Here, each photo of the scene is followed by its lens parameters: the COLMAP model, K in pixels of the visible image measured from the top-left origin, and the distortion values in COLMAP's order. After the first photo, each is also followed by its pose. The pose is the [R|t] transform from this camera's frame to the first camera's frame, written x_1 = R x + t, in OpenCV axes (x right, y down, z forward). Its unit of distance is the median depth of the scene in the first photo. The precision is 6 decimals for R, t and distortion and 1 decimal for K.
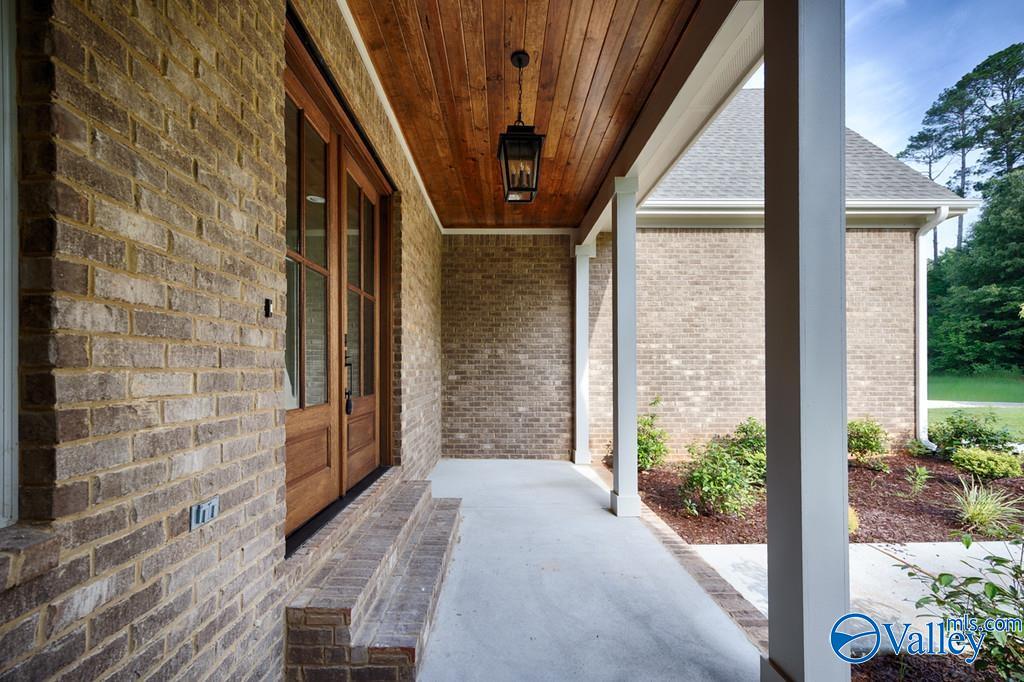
lens RADIAL K [[402.2, 0, 499.4], [0, 402.2, 368.8], [0, 0, 1]] dist [0.006339, -0.000347]
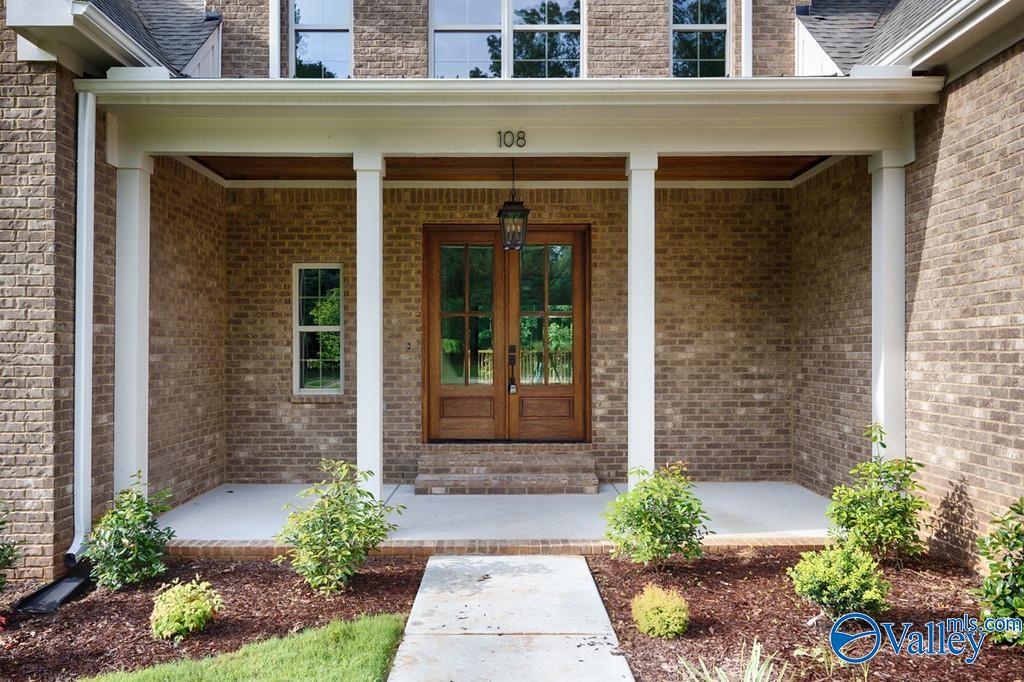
lens RADIAL K [[680.0, 0, 510.2], [0, 680.0, 343.1], [0, 0, 1]] dist [-0.011363, -0.001276]
pose [[-0.010564, -0.015430, -0.999825, 1.145791], [0.007050, 0.999855, -0.015505, -0.024437], [0.999919, -0.007213, -0.010454, 0.472133]]
